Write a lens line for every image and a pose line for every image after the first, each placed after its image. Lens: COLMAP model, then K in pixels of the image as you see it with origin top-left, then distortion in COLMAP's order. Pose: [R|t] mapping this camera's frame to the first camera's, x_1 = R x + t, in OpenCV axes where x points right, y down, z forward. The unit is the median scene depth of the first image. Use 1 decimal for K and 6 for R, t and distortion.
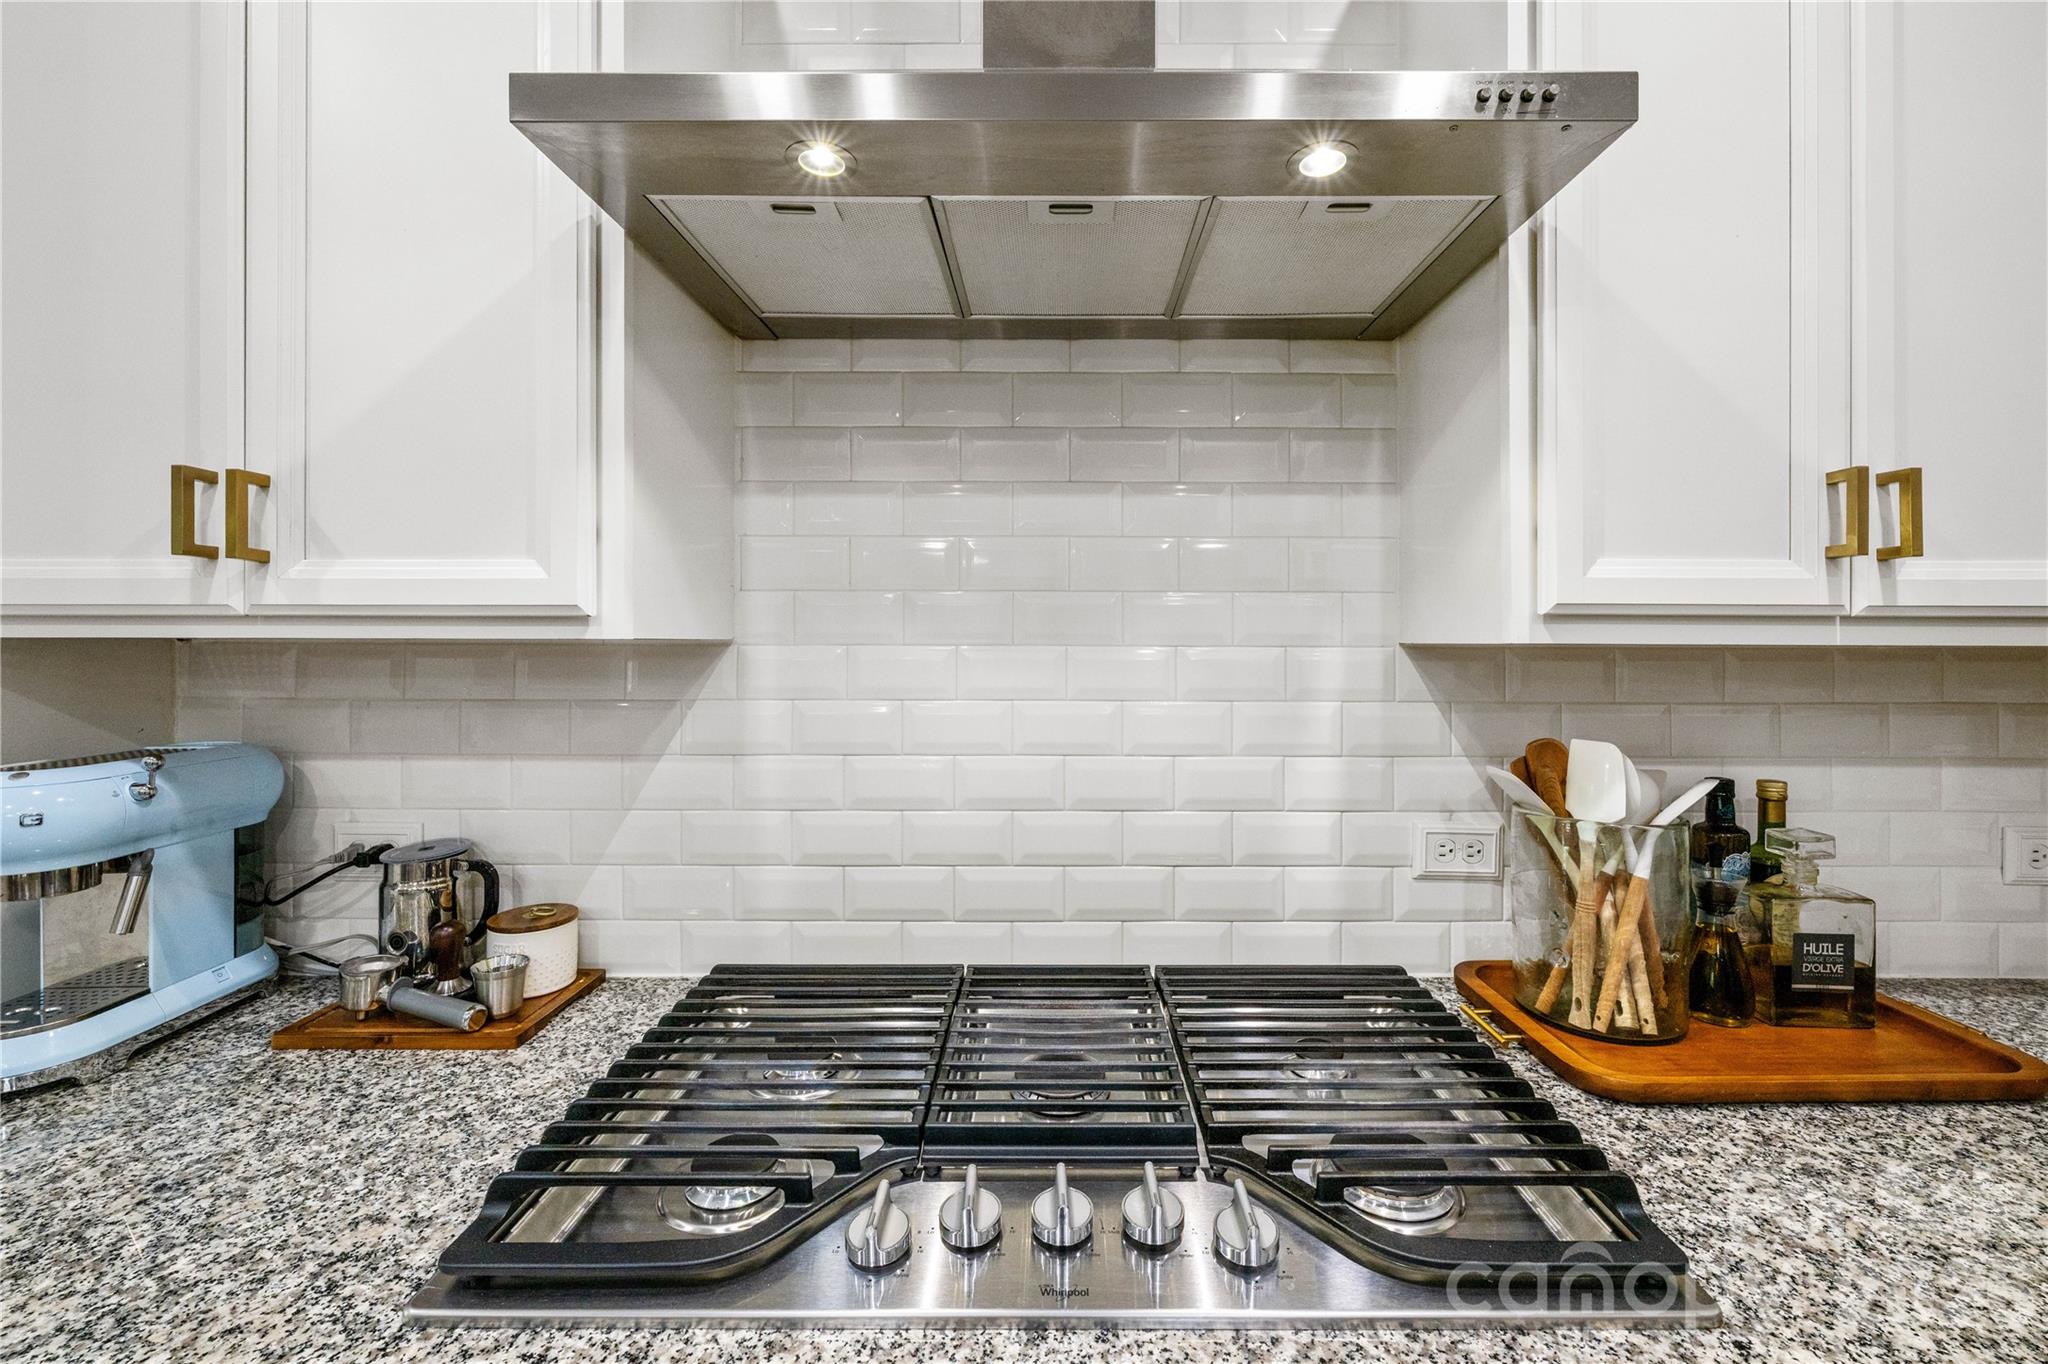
lens RADIAL K [[861.5, 0, 1032.6], [0, 861.5, 639.1], [0, 0, 1]] dist [-0.000016, -0.000075]
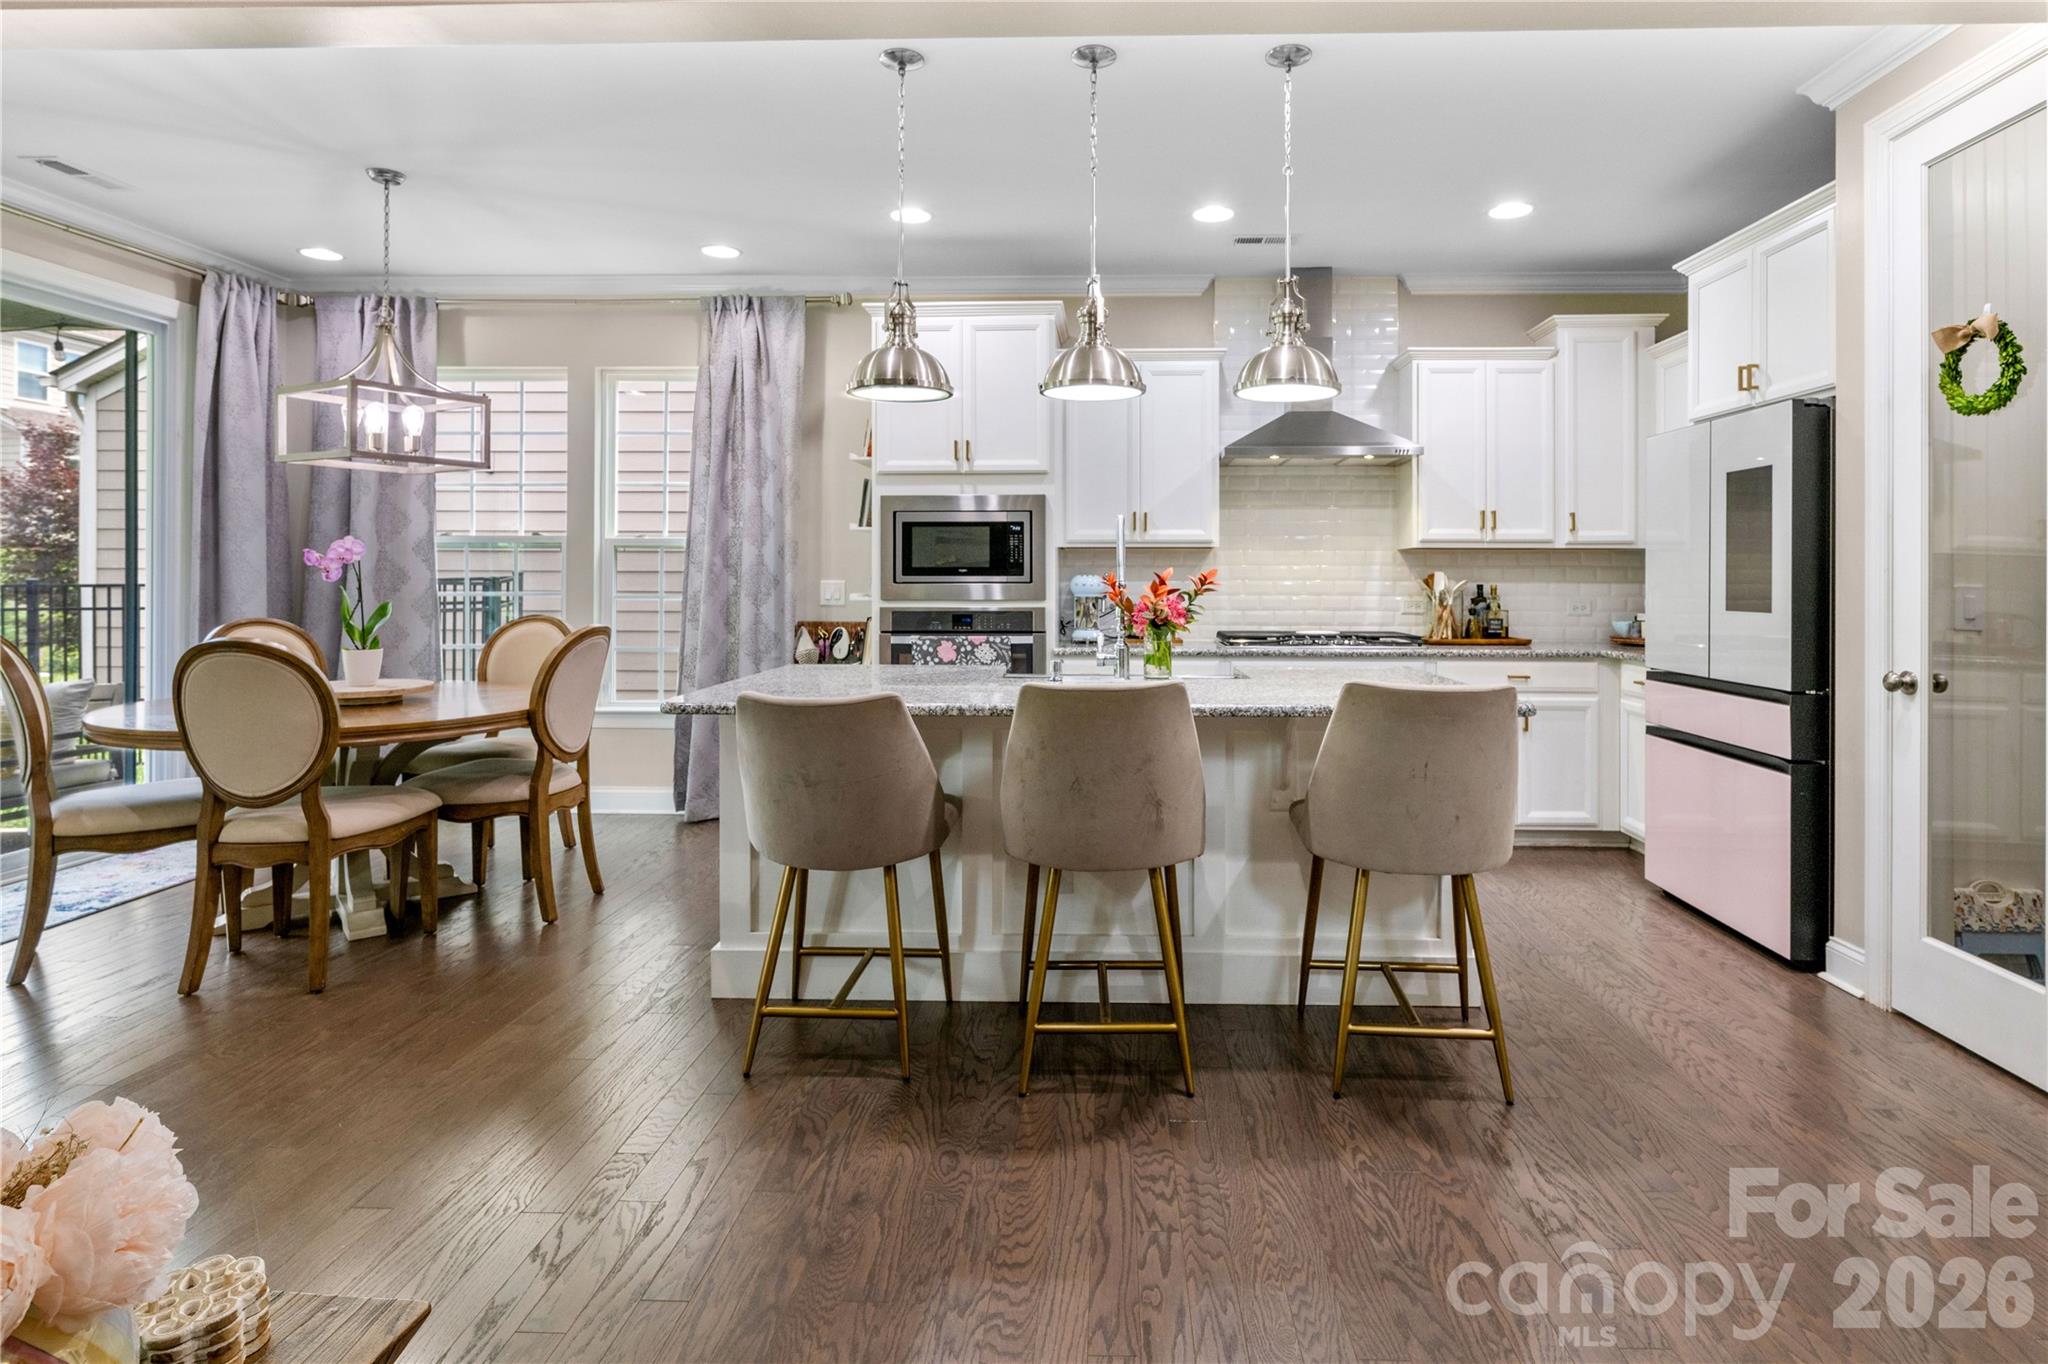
lens RADIAL K [[1062.7, 0, 1081.8], [0, 1062.7, 576.9], [0, 0, 1]] dist [-0.001926, -0.000060]
pose [[0.999425, -0.000560, -0.033895, -0.756032], [0.000663, 0.999995, 0.003041, 0.107033], [0.033894, -0.003062, 0.999421, -3.544530]]
